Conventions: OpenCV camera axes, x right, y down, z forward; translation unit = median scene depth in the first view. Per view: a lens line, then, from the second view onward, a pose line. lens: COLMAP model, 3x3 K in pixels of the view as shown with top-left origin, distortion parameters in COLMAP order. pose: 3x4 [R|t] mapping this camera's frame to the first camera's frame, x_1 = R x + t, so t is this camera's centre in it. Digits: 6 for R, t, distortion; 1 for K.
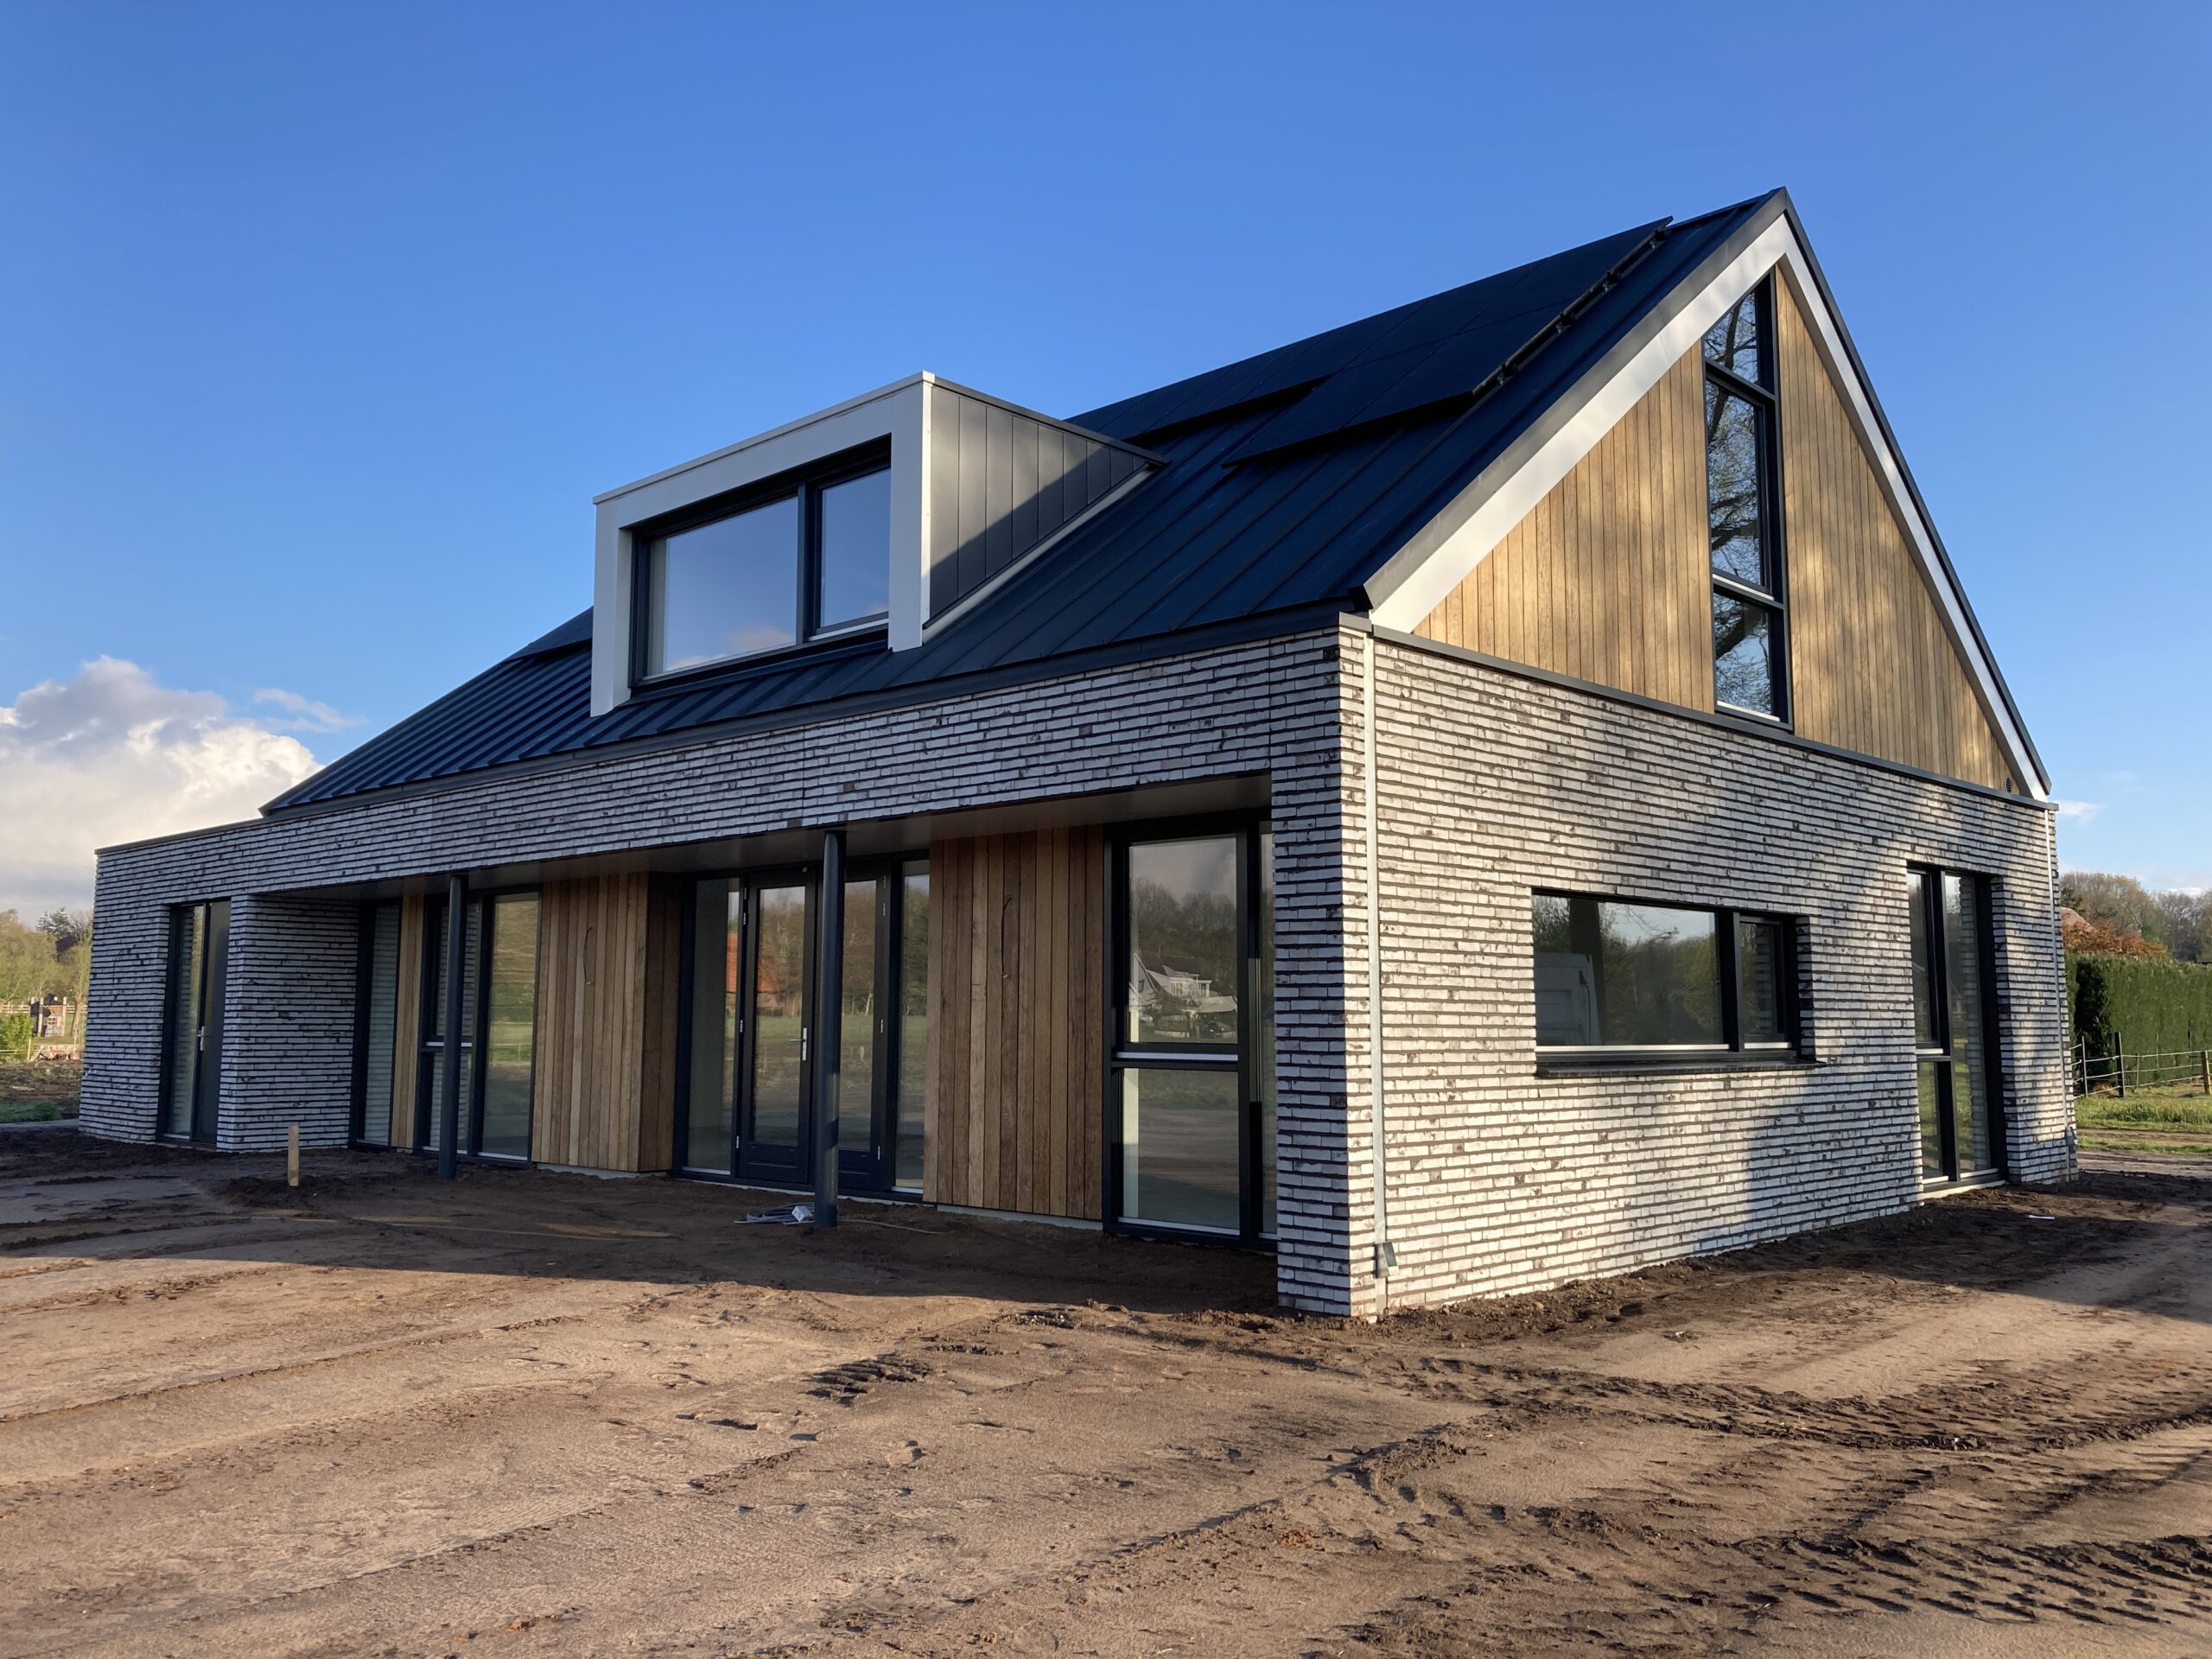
lens RADIAL K [[1828.8, 0, 1106.0], [0, 1828.8, 829.5], [0, 0, 1]] dist [-0.002168, -0.099108]
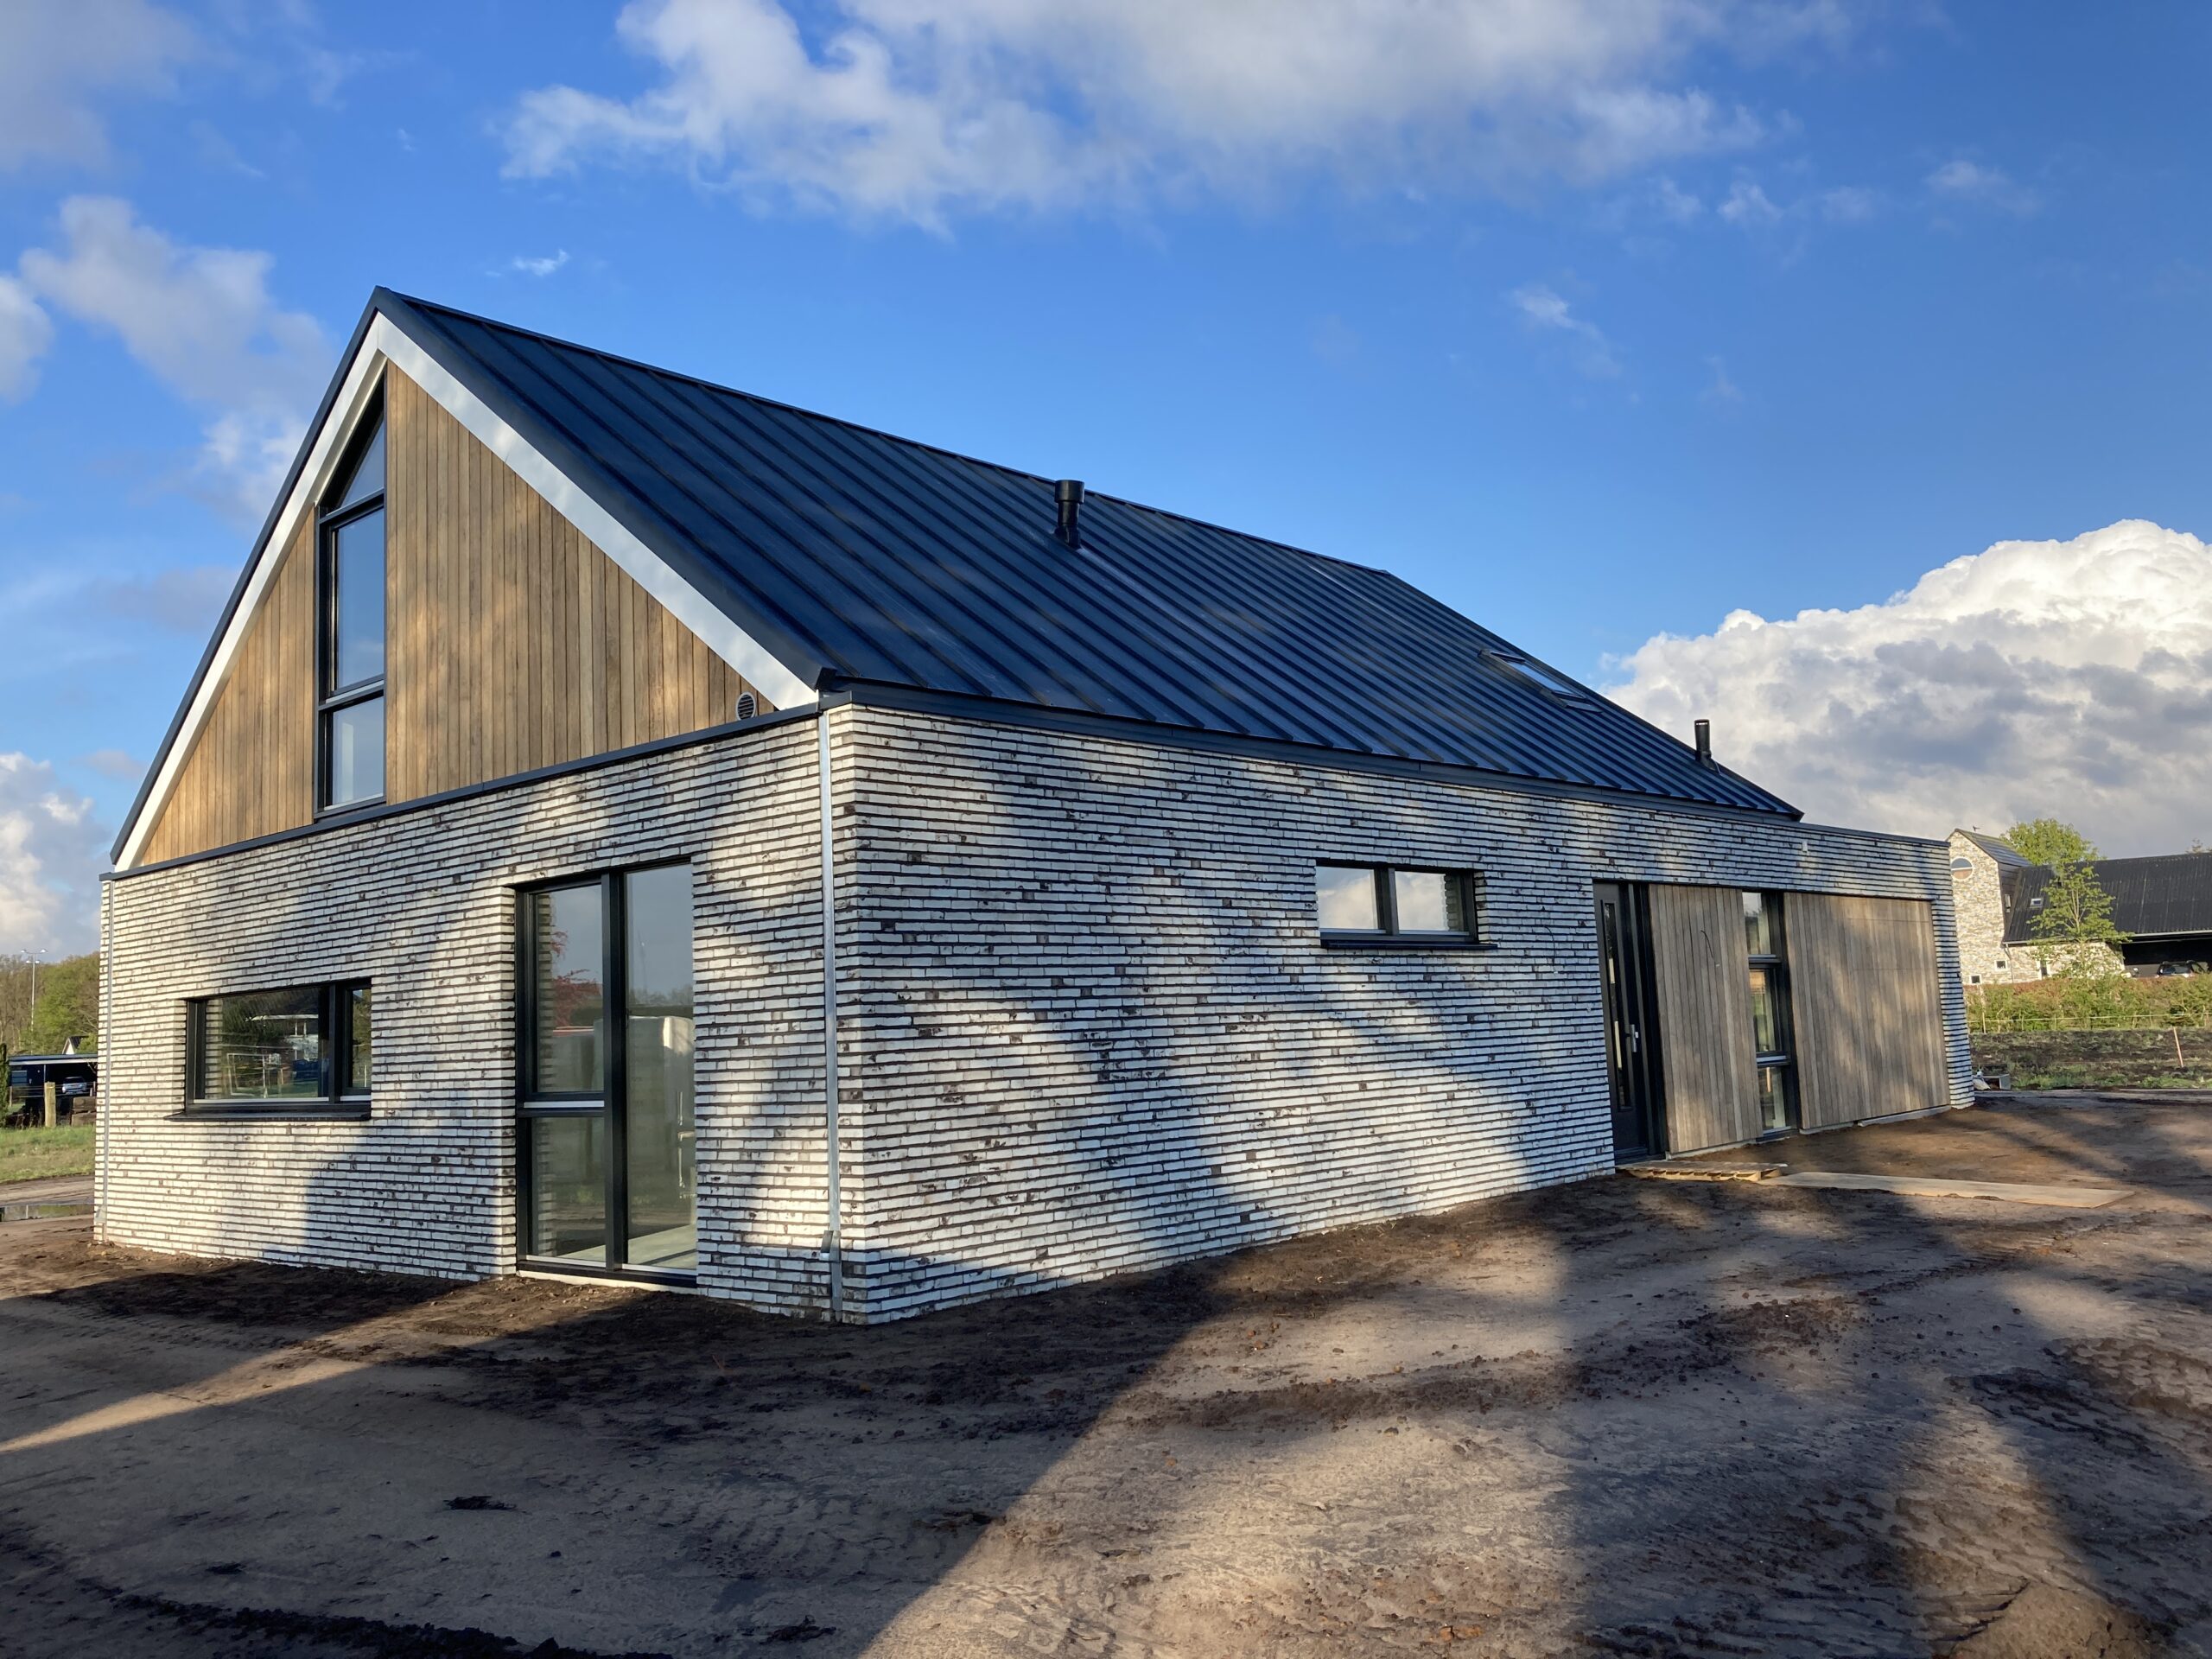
lens RADIAL K [[1828.8, 0, 1106.0], [0, 1828.8, 829.5], [0, 0, 1]] dist [-0.002168, -0.099108]
pose [[0.049670, -0.117221, -0.991863, 1.462612], [0.151935, 0.982418, -0.108496, 0.142287], [0.987142, -0.145310, 0.066607, 1.354767]]
